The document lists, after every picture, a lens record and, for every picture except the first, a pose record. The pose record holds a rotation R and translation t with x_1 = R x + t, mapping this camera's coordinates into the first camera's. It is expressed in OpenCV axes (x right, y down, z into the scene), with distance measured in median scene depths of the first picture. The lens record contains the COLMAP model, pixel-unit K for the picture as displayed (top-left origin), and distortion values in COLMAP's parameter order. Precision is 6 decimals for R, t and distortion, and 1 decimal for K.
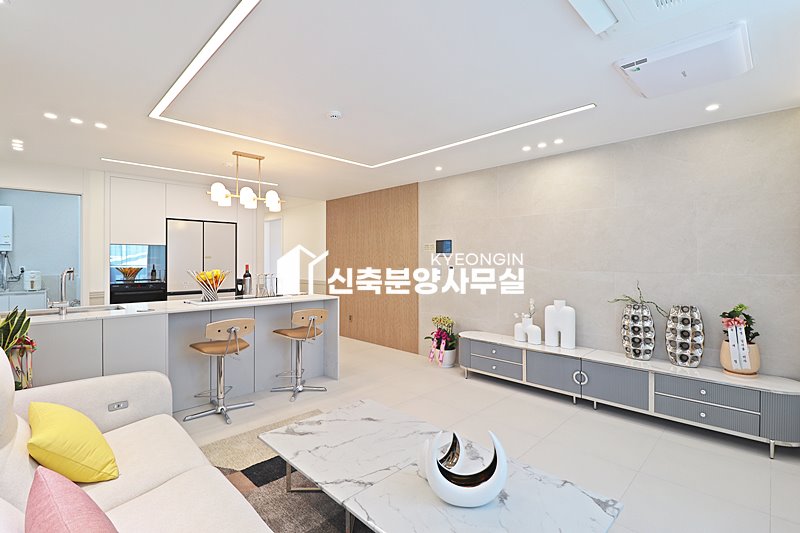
lens RADIAL K [[370.5, 0, 396.9], [0, 370.5, 264.3], [0, 0, 1]] dist [-0.001472, -0.011086]
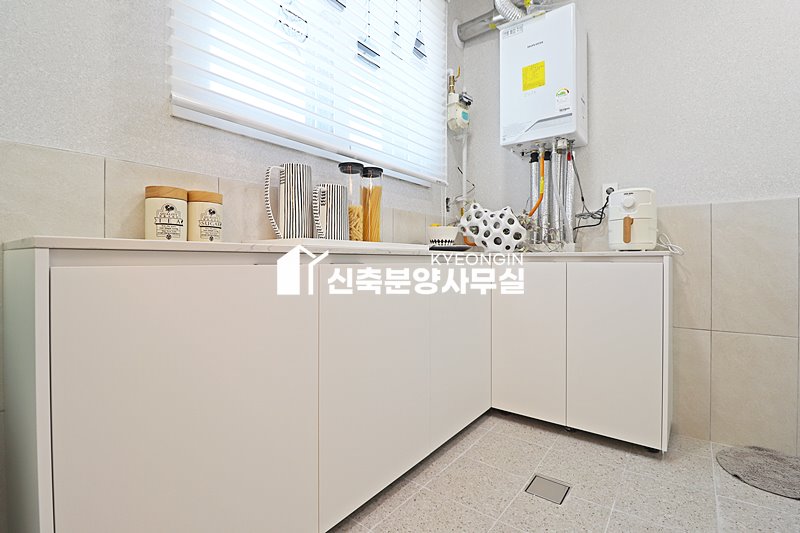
lens RADIAL K [[370.5, 0, 402.8], [0, 370.5, 261.0], [0, 0, 1]] dist [-0.001472, -0.011086]
pose [[0.135340, 0.001334, -0.990798, -0.722695], [-0.005853, 0.999983, 0.000547, 0.084071], [0.990782, 0.005725, 0.135346, 0.780159]]
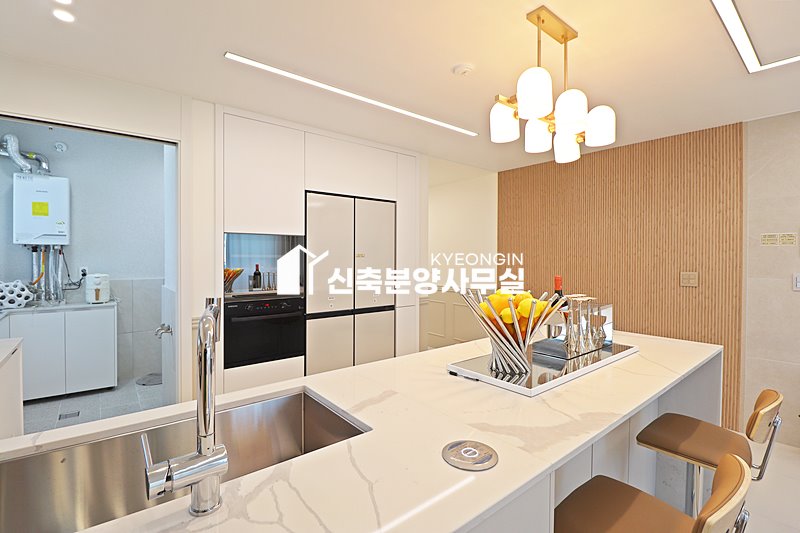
lens RADIAL K [[370.5, 0, 399.1], [0, 370.5, 262.5], [0, 0, 1]] dist [-0.001472, -0.011086]
pose [[0.994673, 0.005511, -0.102929, -0.371162], [-0.005033, 0.999975, 0.004903, -0.010147], [0.102954, -0.004359, 0.994677, 0.380120]]
